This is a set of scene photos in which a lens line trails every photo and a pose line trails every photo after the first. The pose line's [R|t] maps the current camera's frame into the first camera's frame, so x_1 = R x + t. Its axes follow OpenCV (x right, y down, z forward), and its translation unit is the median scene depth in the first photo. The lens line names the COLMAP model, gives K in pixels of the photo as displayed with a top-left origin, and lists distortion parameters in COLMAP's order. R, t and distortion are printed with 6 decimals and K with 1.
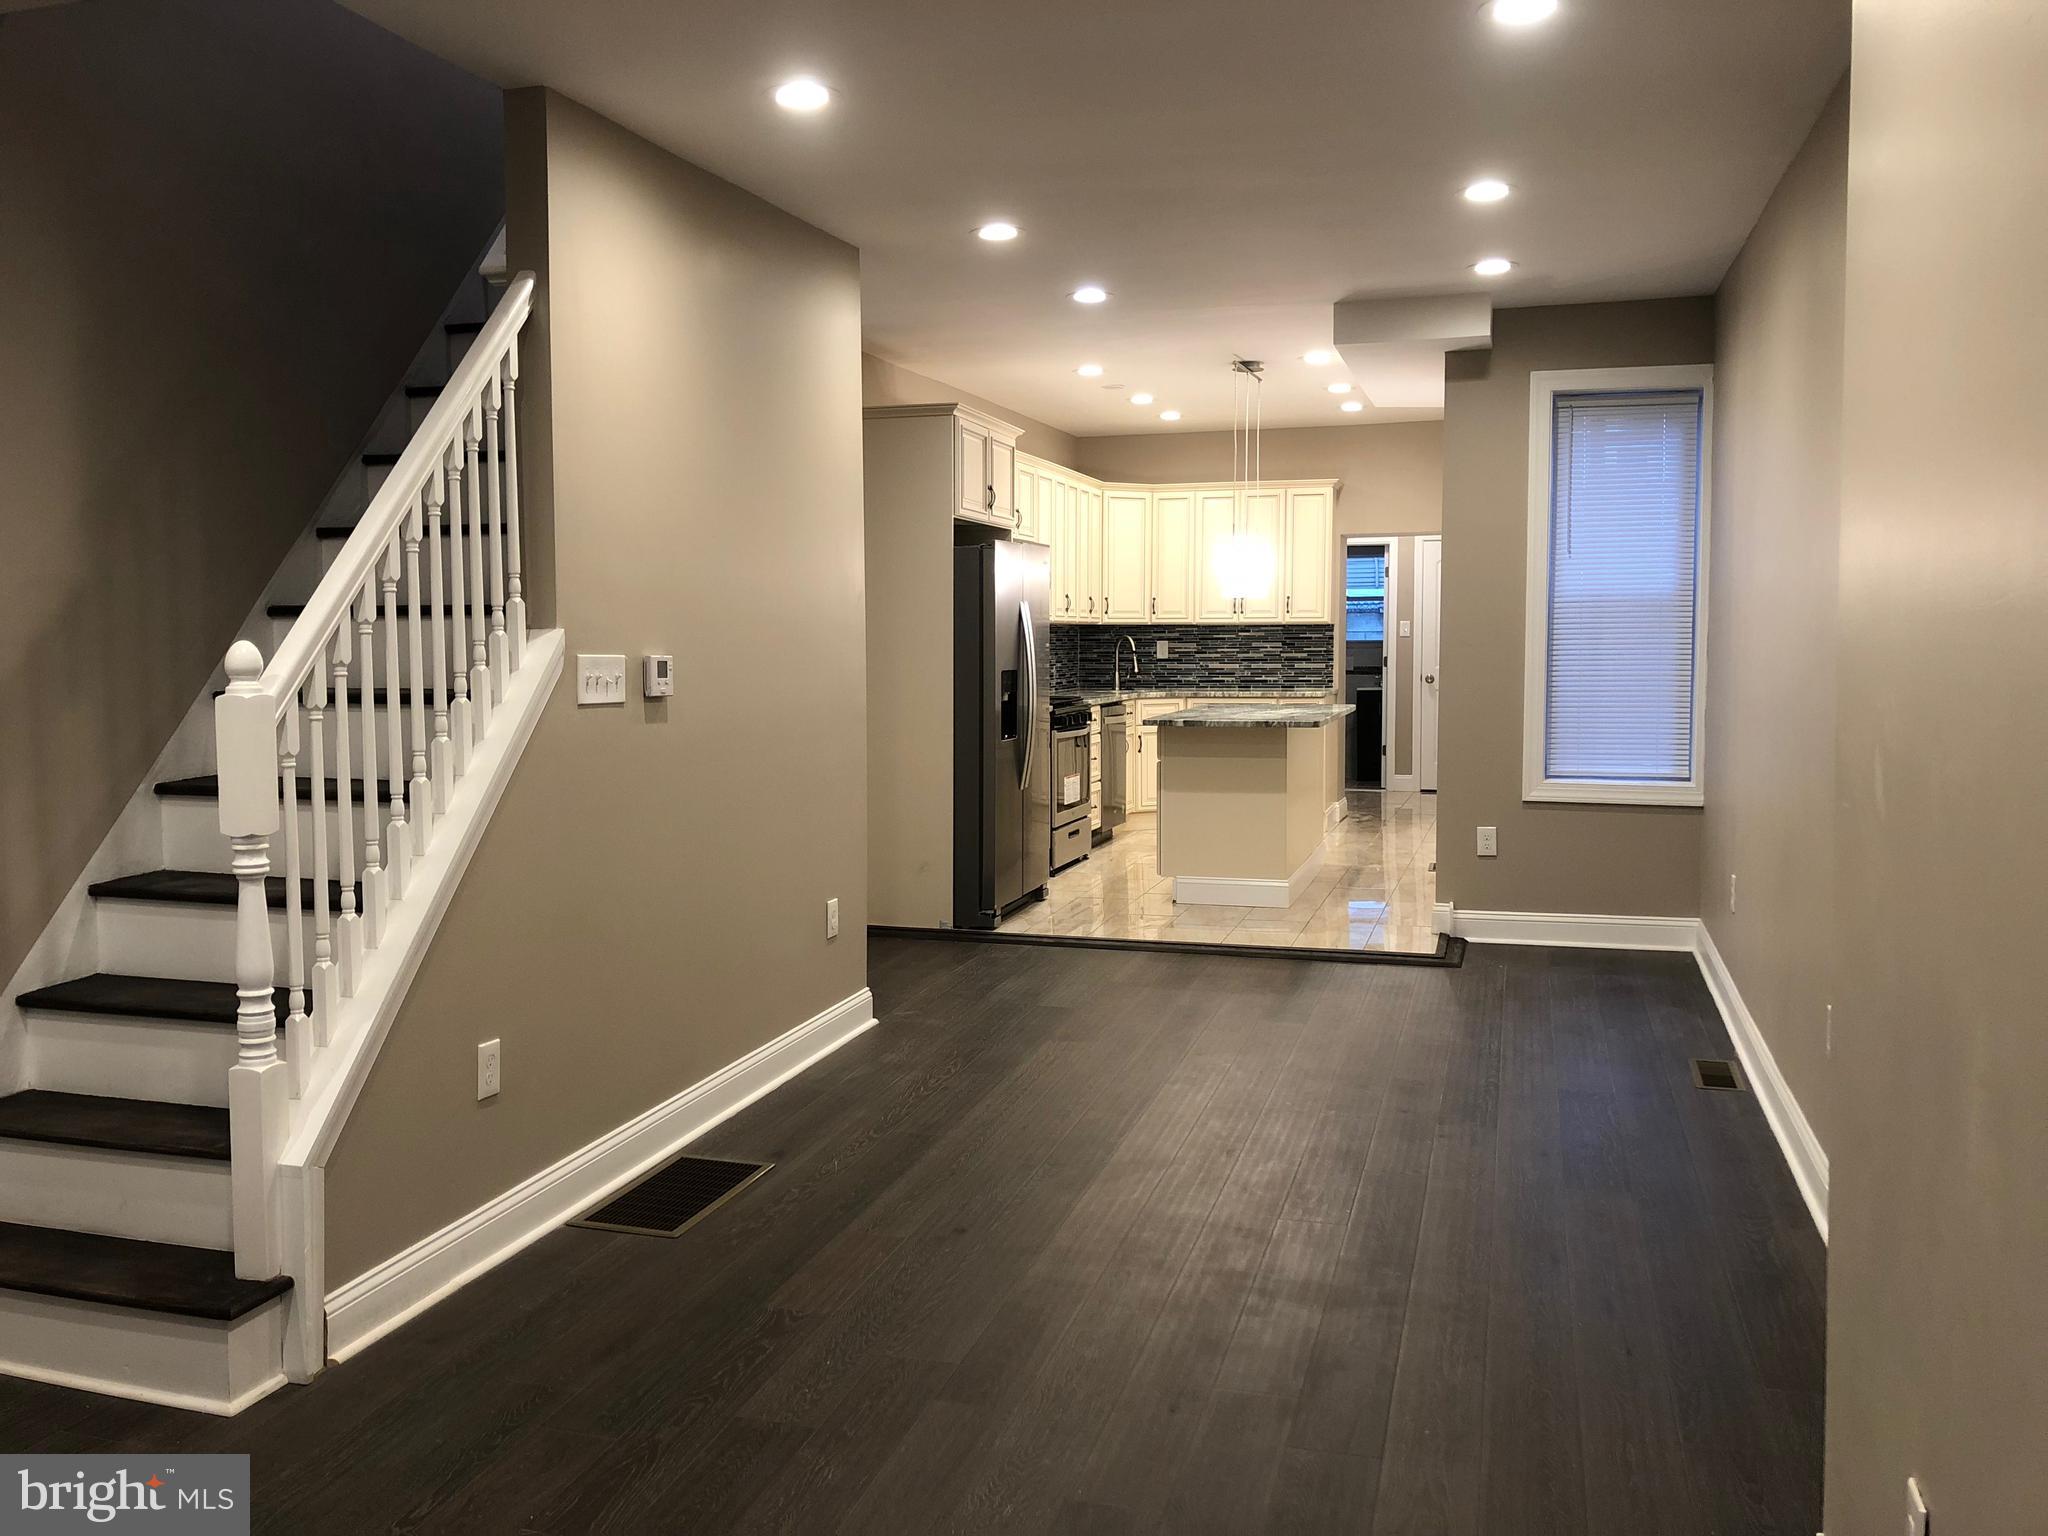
lens RADIAL K [[1669.6, 0, 1015.2], [0, 1669.6, 772.4], [0, 0, 1]] dist [0.006450, -0.017555]
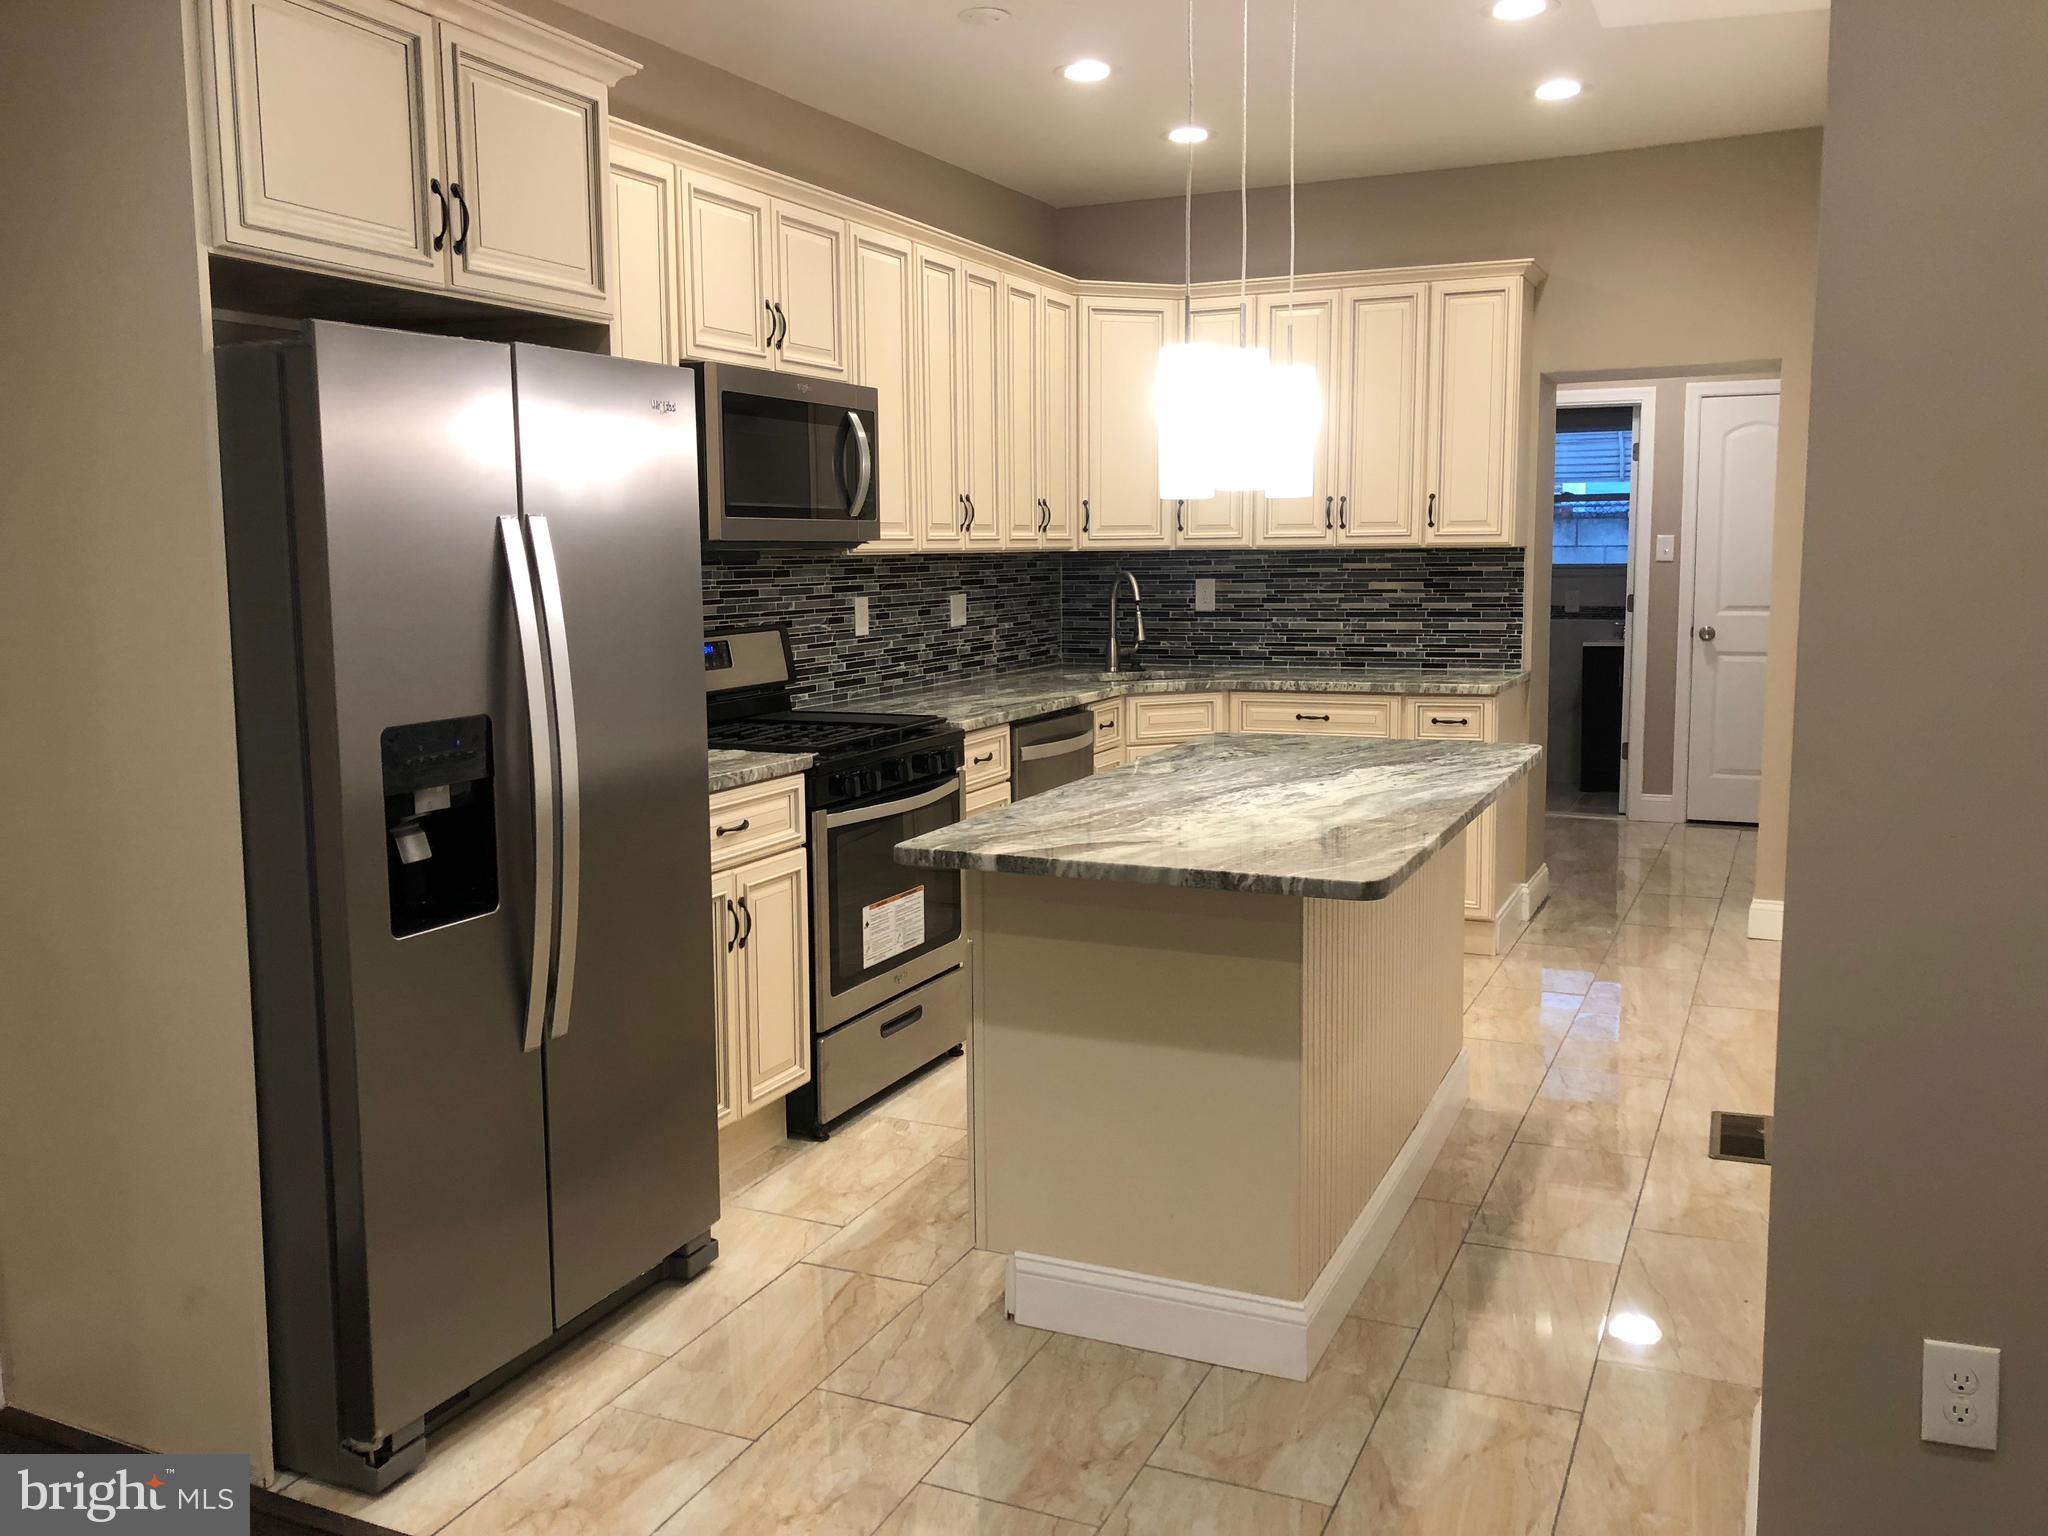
lens RADIAL K [[1669.6, 0, 1023.1], [0, 1669.6, 758.6], [0, 0, 1]] dist [0.006450, -0.017555]
pose [[0.990880, 0.008940, -0.134449, 0.105049], [-0.002552, 0.998863, 0.047610, -0.046404], [0.134722, -0.046833, 0.989776, 0.452508]]
